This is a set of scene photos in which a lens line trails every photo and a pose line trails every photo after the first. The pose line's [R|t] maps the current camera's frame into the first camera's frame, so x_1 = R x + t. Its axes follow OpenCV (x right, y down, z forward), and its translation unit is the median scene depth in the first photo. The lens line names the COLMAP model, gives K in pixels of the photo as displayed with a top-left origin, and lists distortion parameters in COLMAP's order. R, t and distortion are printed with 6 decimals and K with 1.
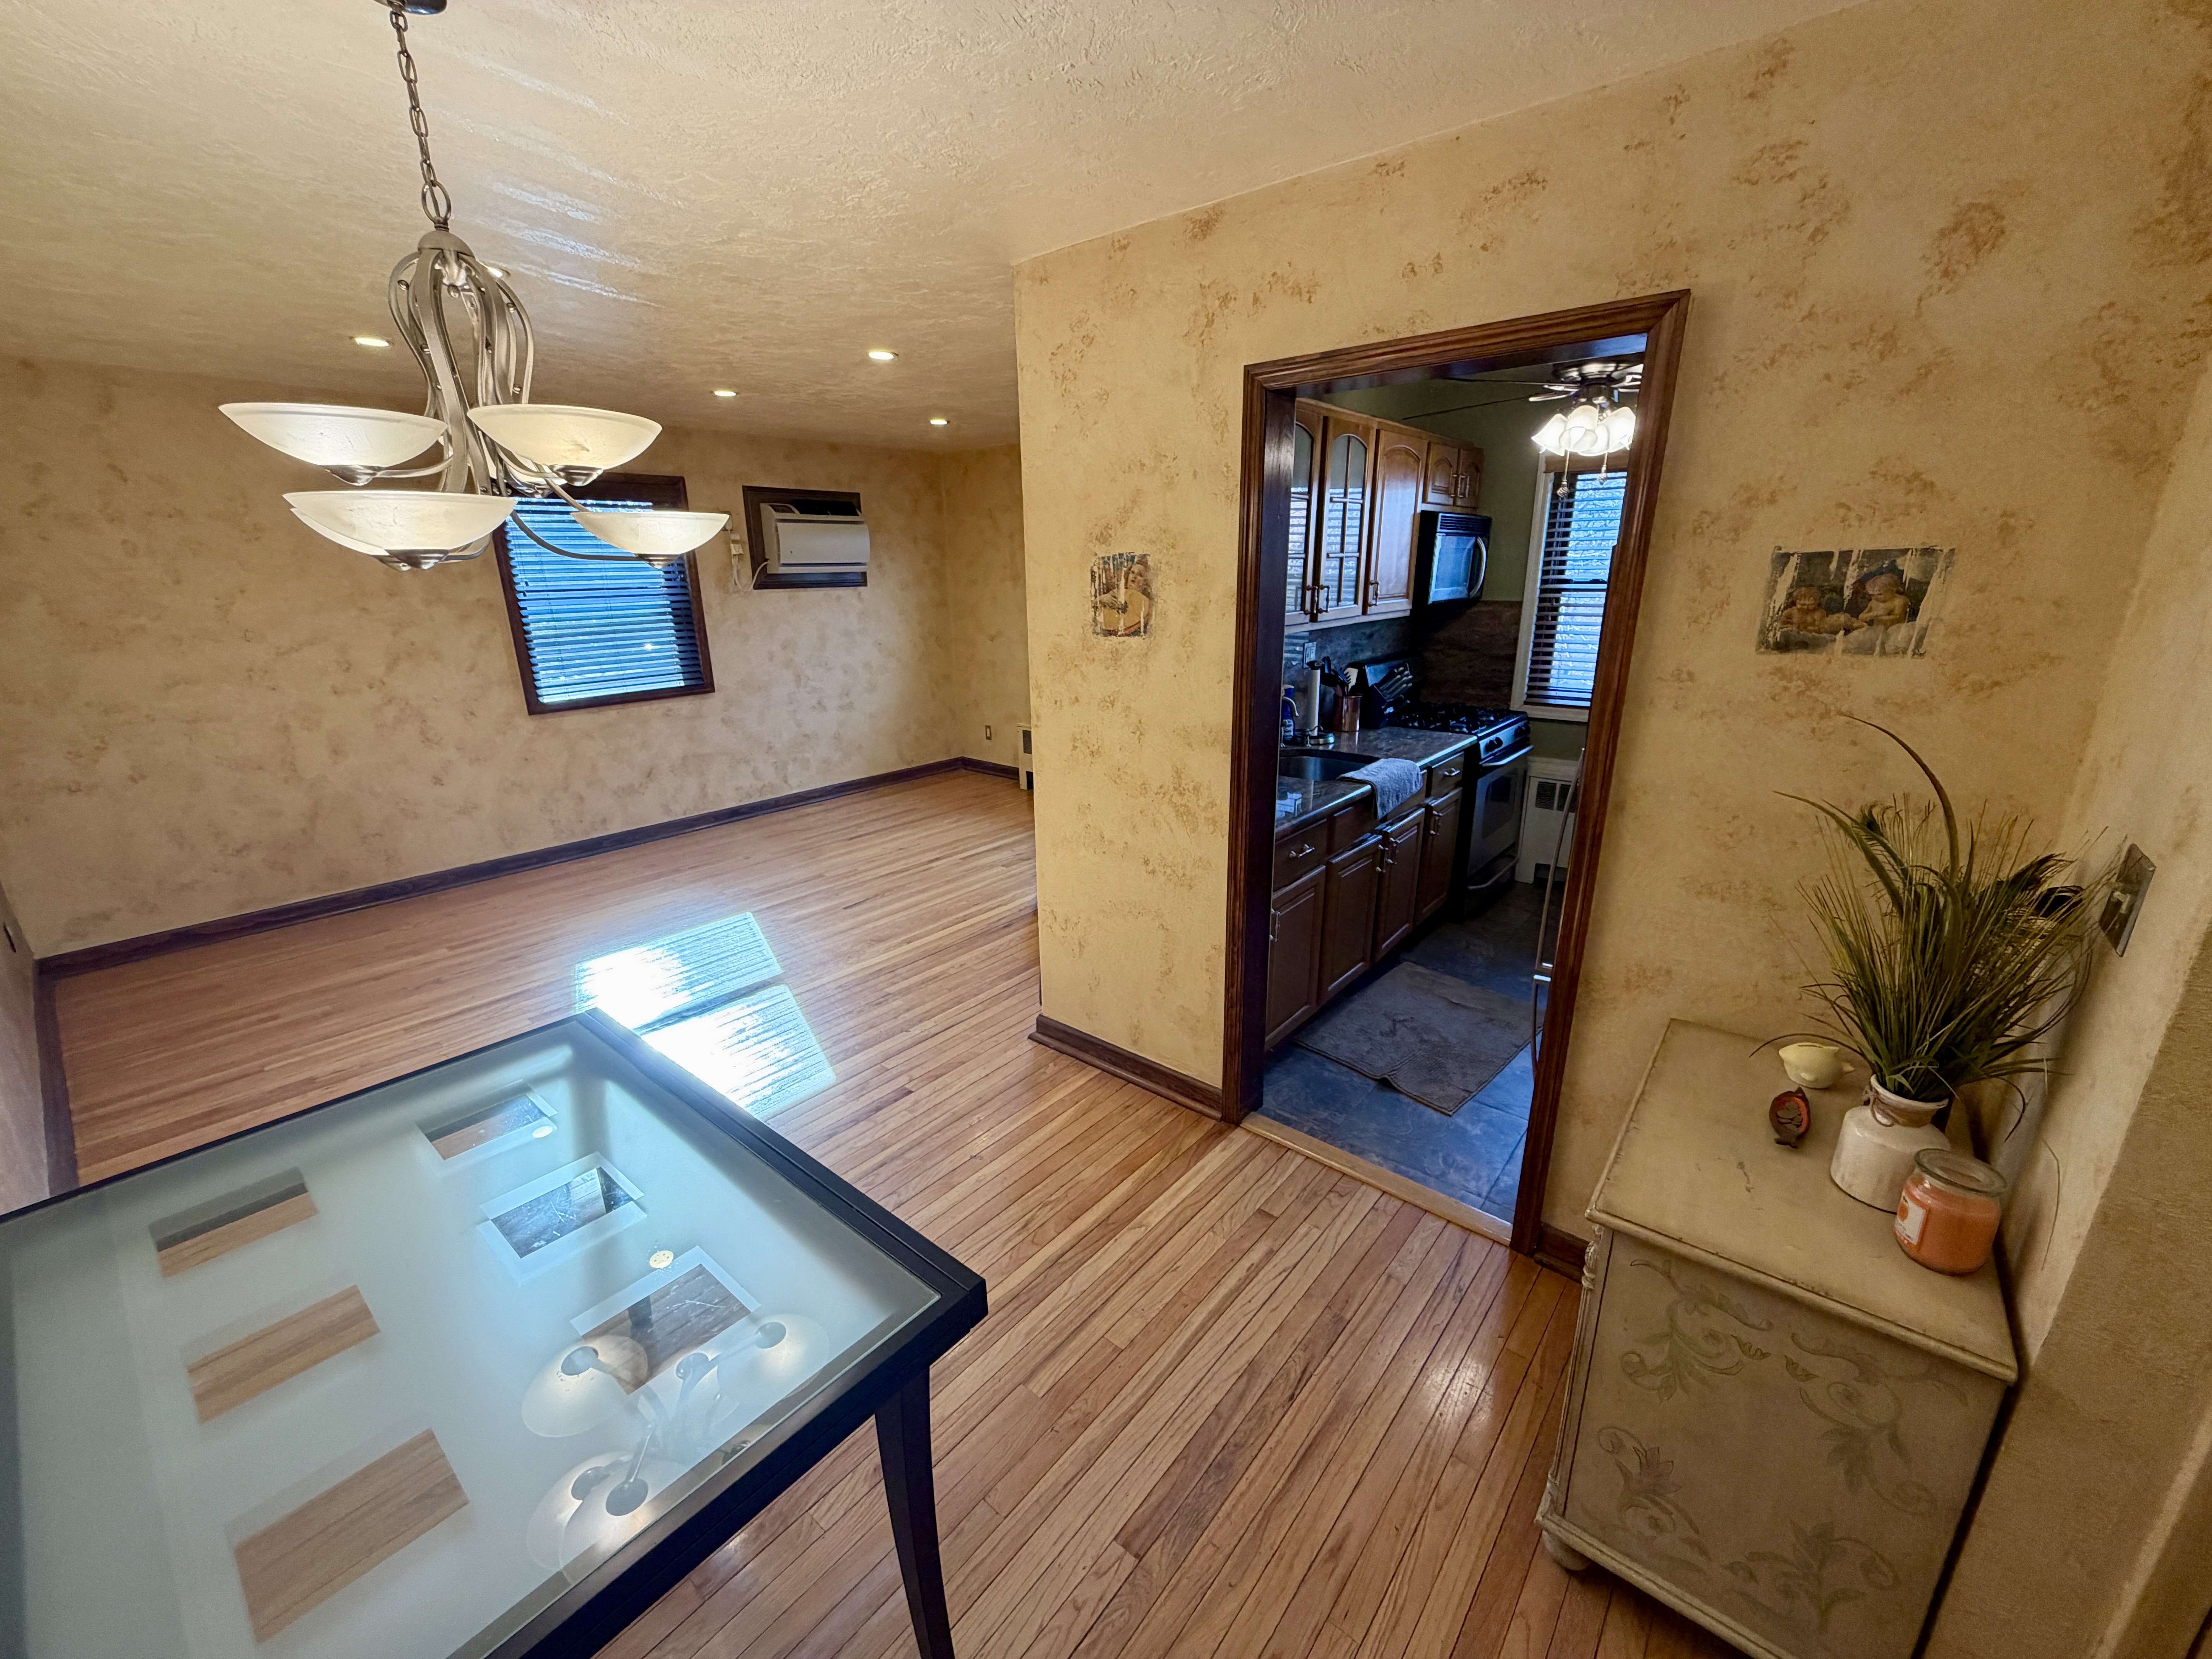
lens RADIAL K [[882.5, 0, 1102.1], [0, 882.5, 832.6], [0, 0, 1]] dist [0.000492, -0.000201]
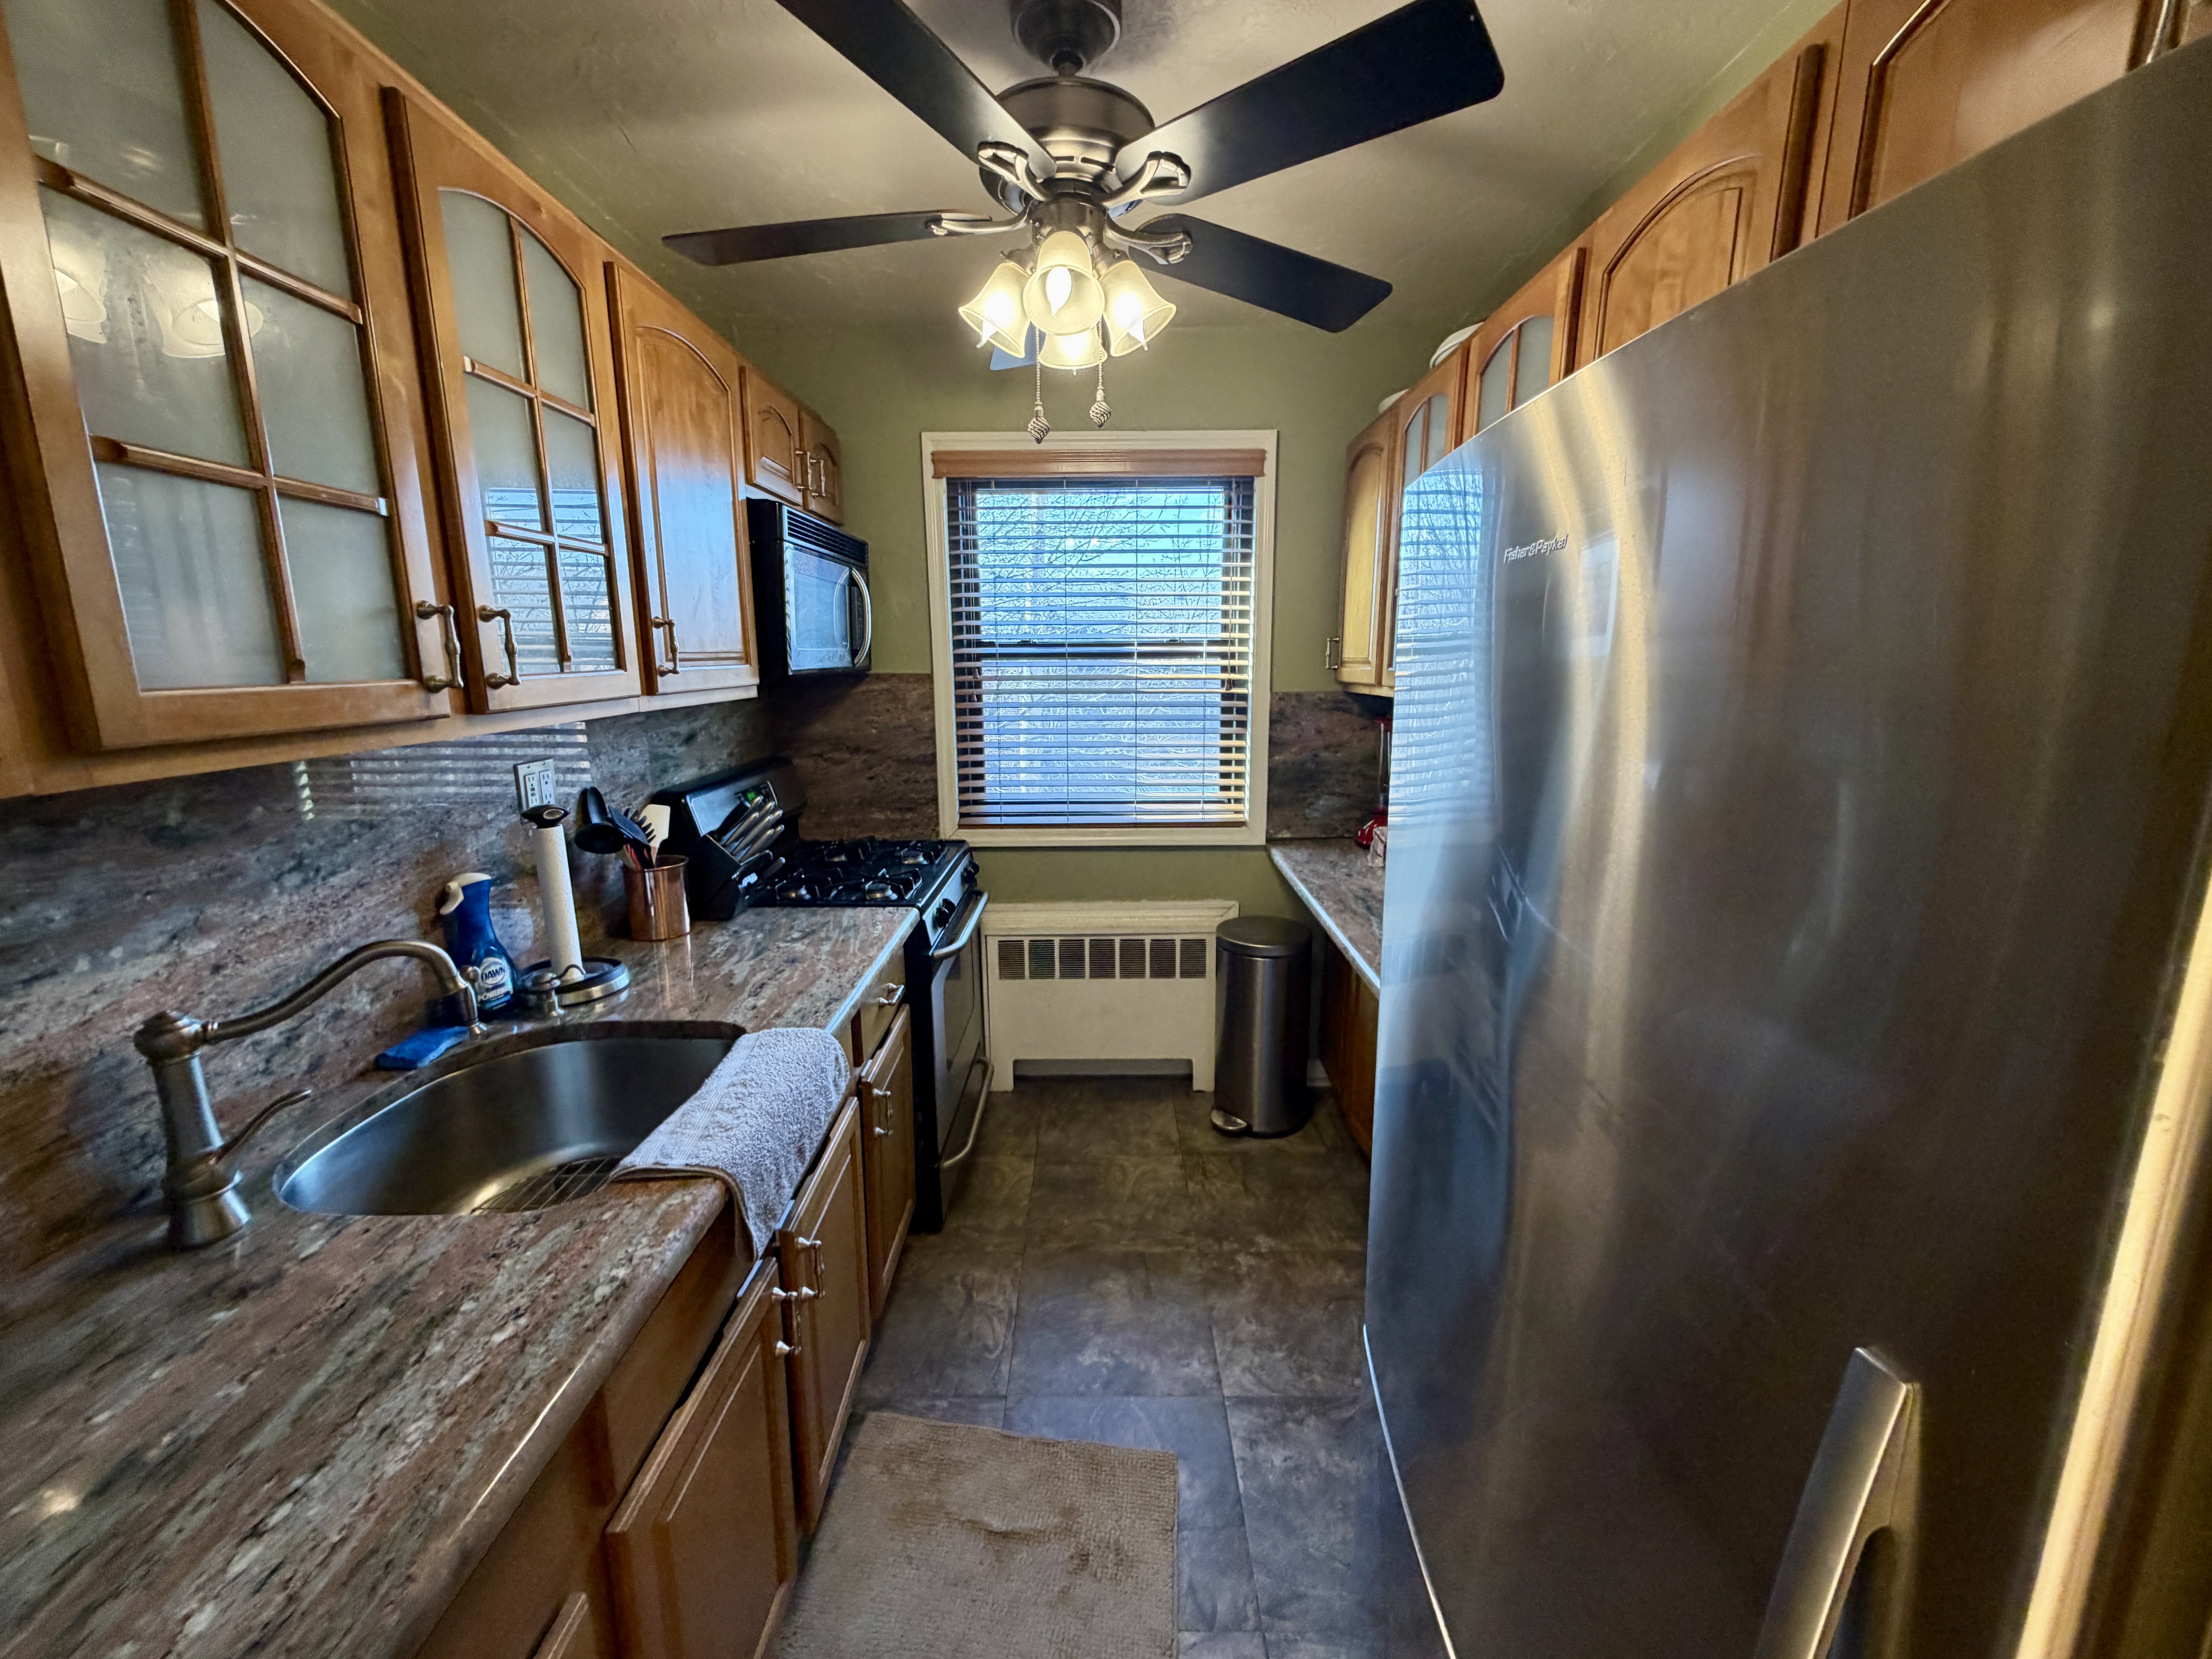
lens RADIAL K [[882.5, 0, 1099.0], [0, 882.5, 831.2], [0, 0, 1]] dist [0.000492, -0.000201]
pose [[0.772959, -0.115564, 0.623843, 0.187939], [0.180148, 0.982778, -0.041154, -0.122192], [-0.608343, 0.144194, 0.780466, 0.533773]]
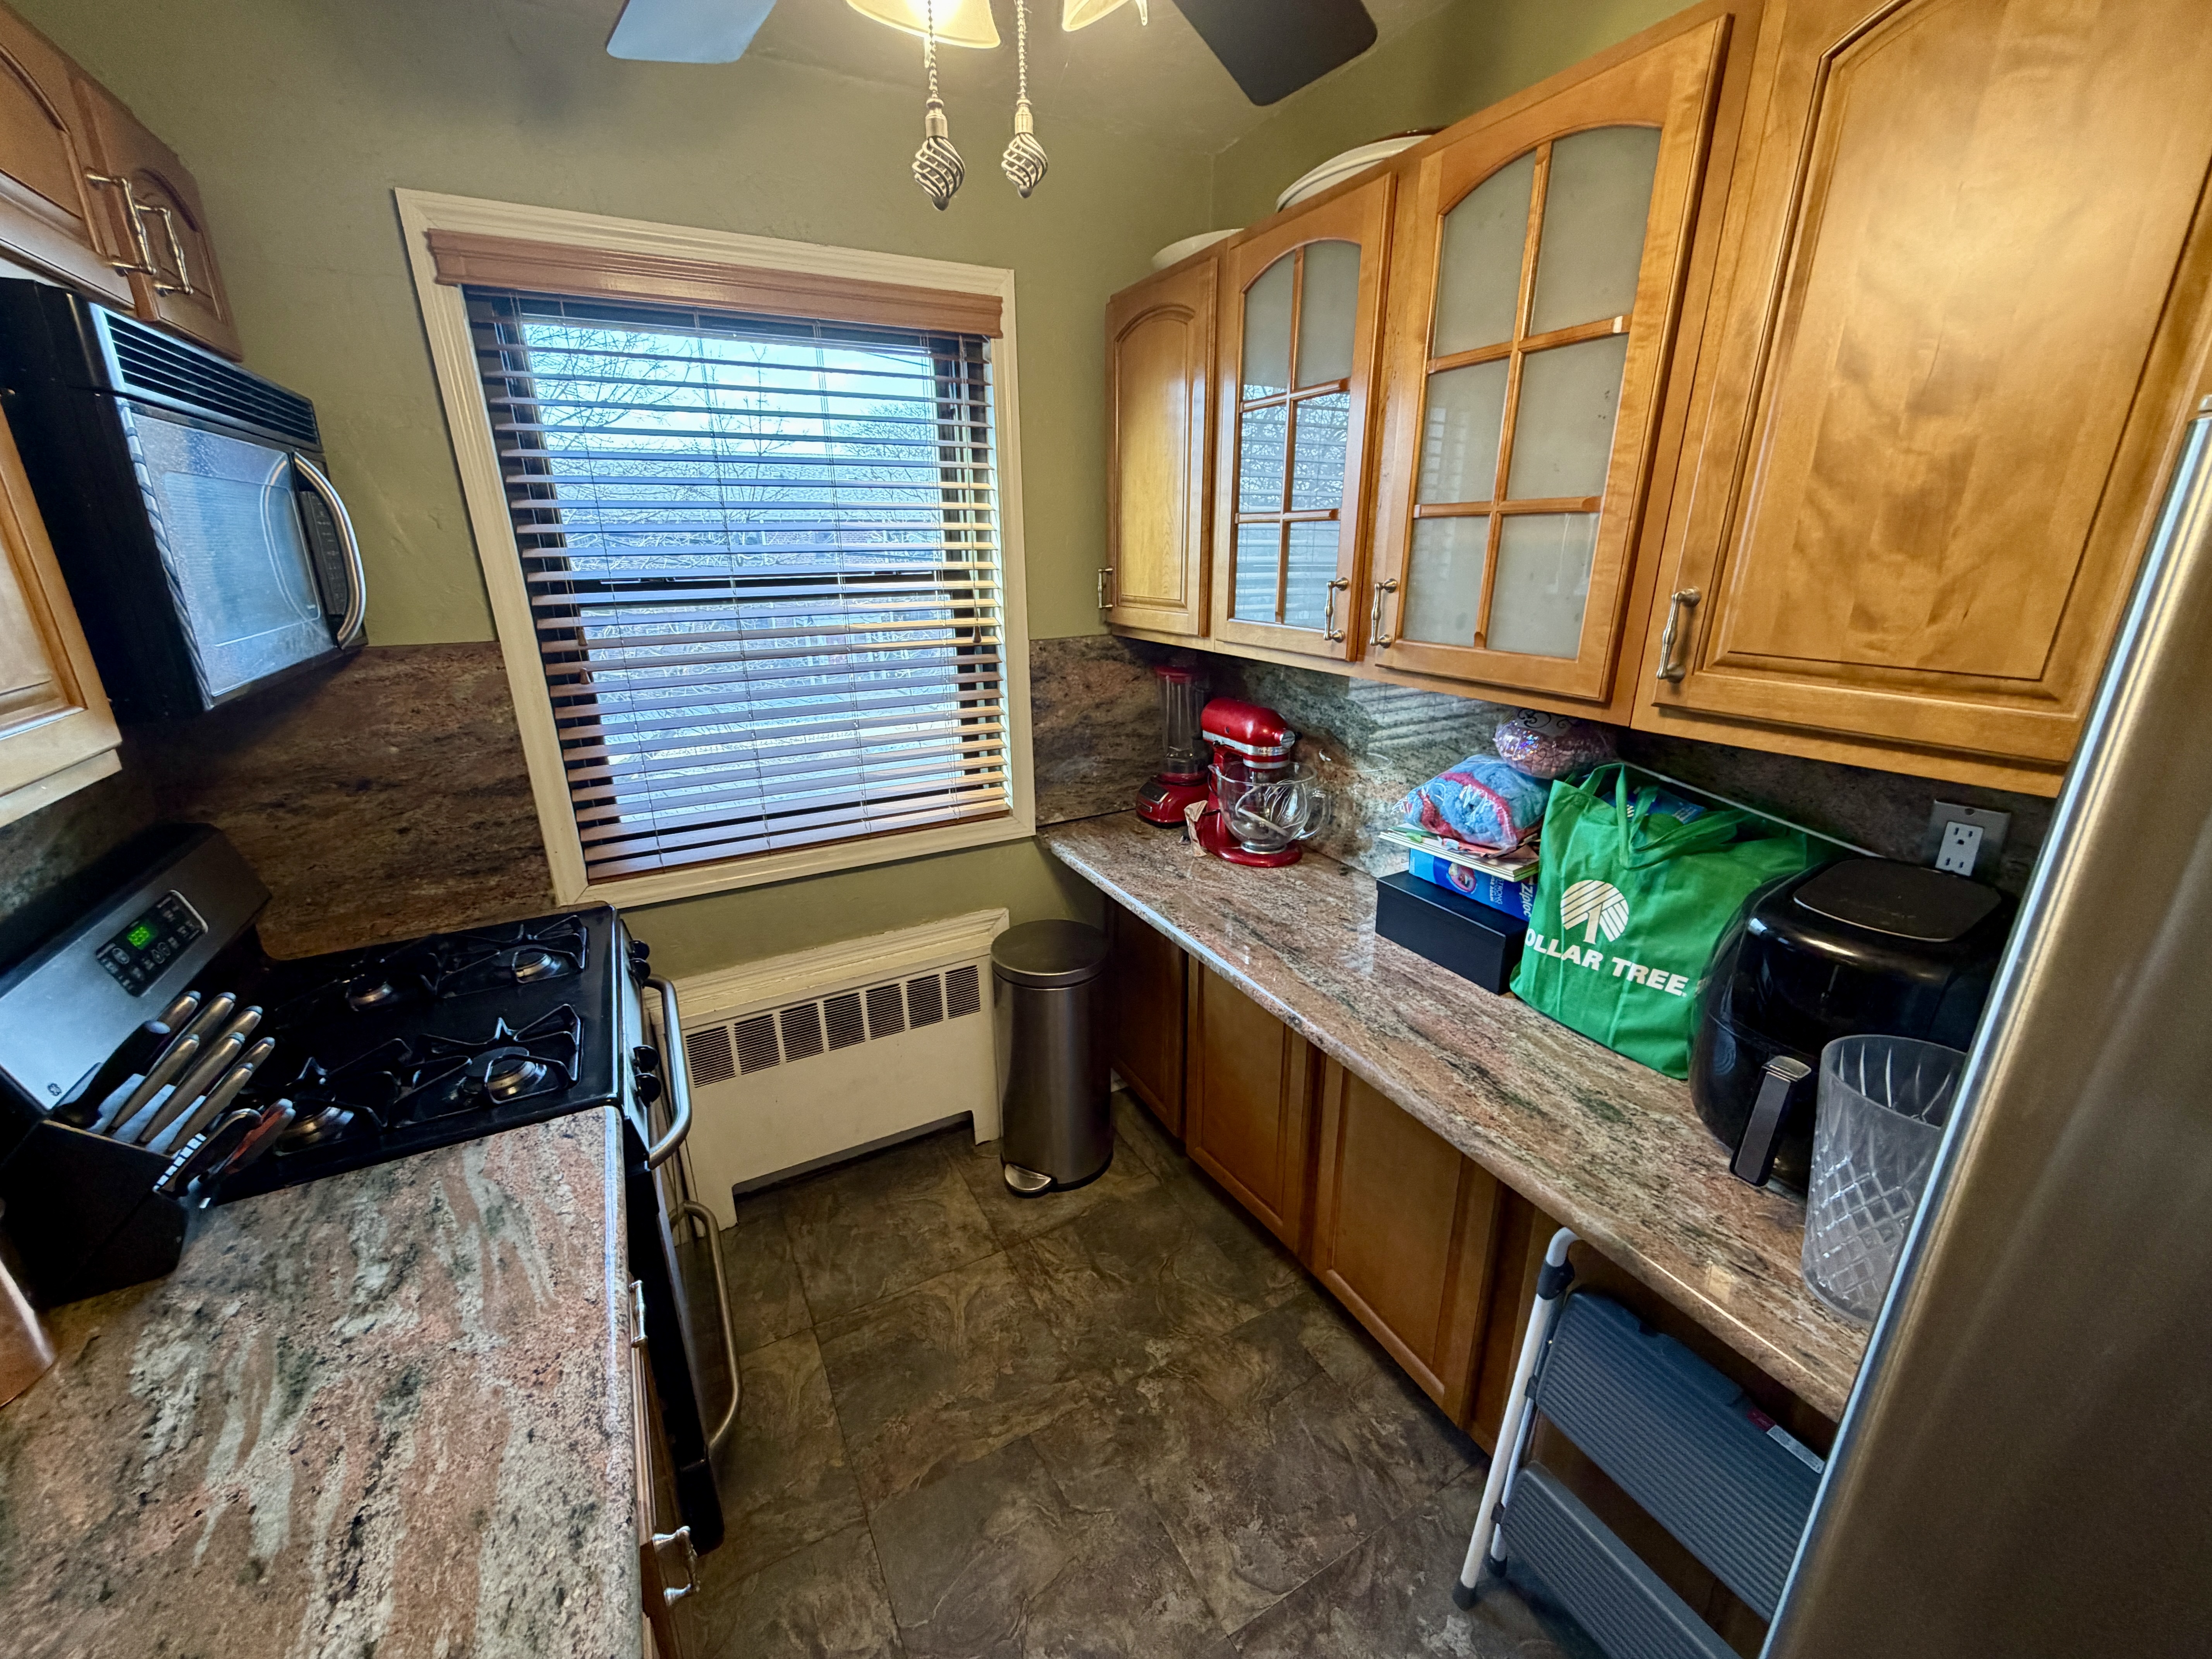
lens RADIAL K [[882.5, 0, 1102.2], [0, 882.5, 833.1], [0, 0, 1]] dist [0.000492, -0.000201]
pose [[0.377405, -0.288349, 0.880012, 0.264531], [0.274232, 0.942464, 0.191204, -0.226627], [-0.884513, 0.169166, 0.434765, 0.754245]]
